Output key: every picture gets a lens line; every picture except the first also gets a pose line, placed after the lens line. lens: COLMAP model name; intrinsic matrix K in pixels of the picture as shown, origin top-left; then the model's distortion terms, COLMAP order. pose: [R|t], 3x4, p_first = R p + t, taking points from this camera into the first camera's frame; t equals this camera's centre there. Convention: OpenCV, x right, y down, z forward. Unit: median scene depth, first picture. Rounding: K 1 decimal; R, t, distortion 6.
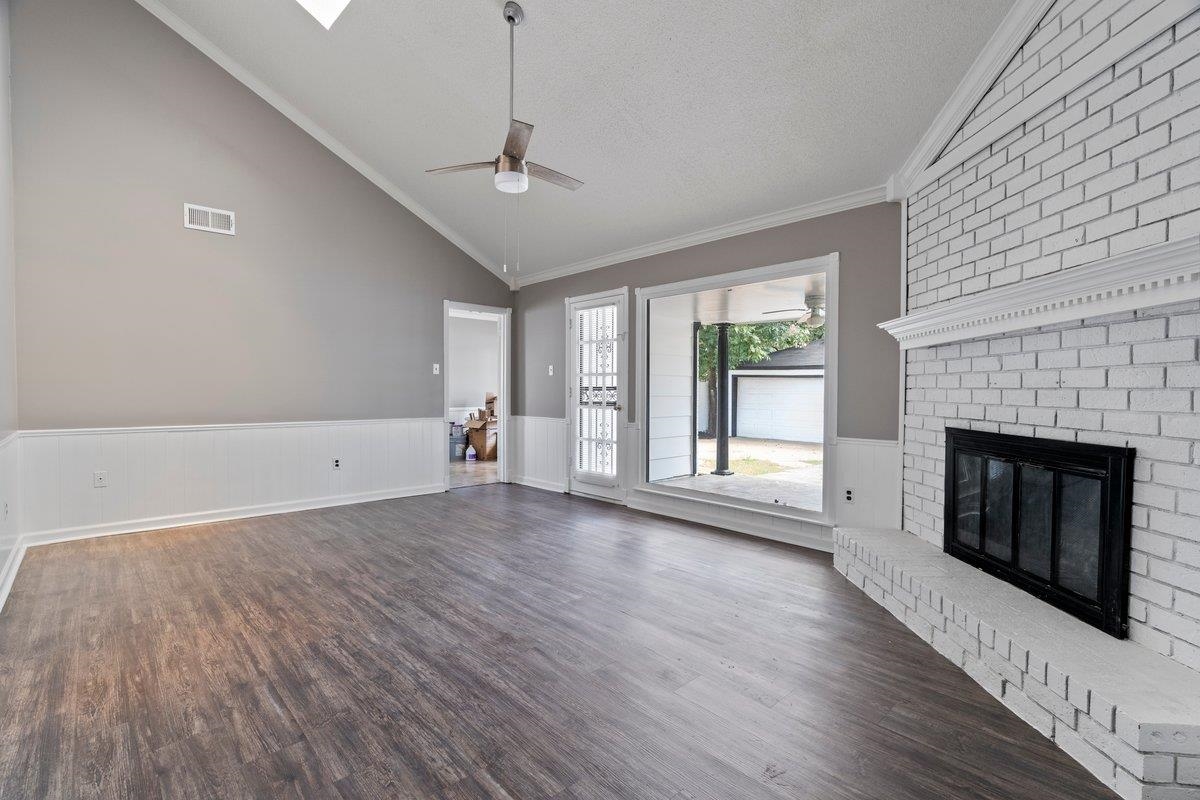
lens RADIAL K [[558.0, 0, 595.1], [0, 558.0, 403.6], [0, 0, 1]] dist [0.010335, -0.000068]
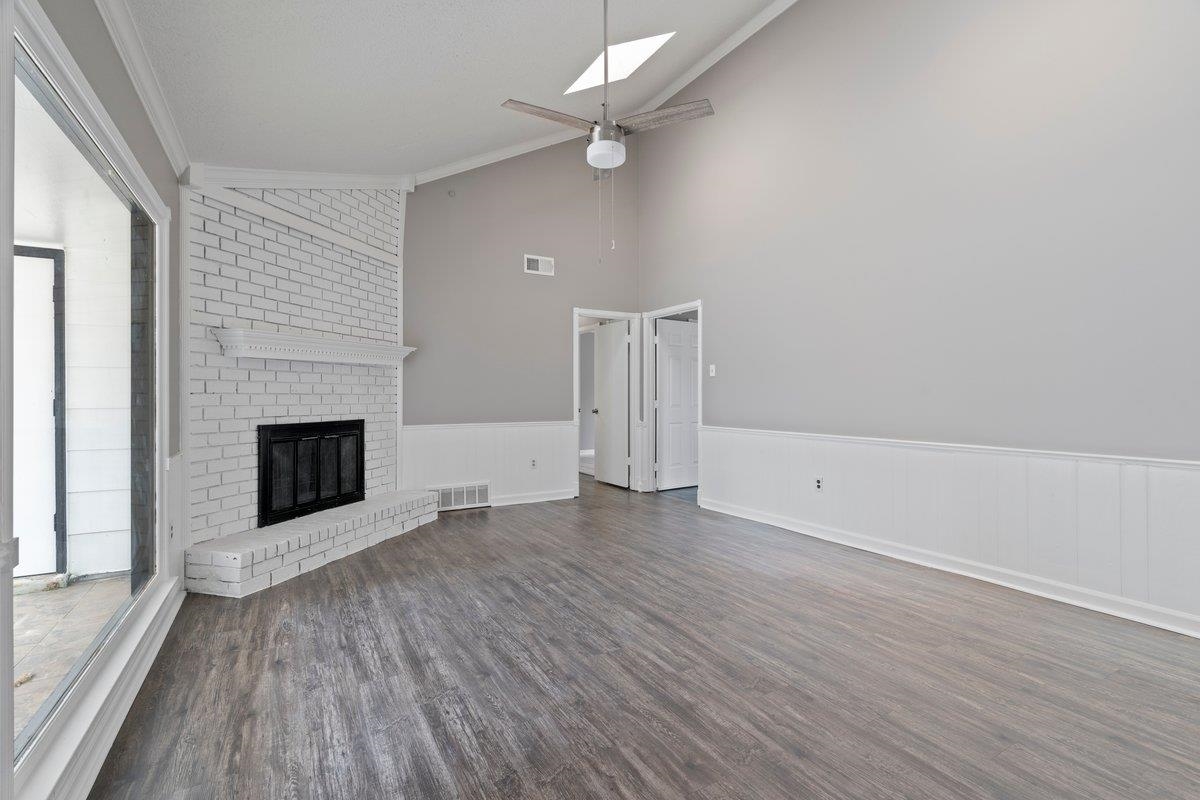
lens RADIAL K [[558.0, 0, 595.1], [0, 558.0, 403.6], [0, 0, 1]] dist [0.010335, -0.000068]
pose [[-0.975051, -0.005023, 0.221926, -0.381632], [0.003646, 0.999247, 0.038633, -0.053673], [-0.221953, 0.038478, -0.974298, 2.170201]]
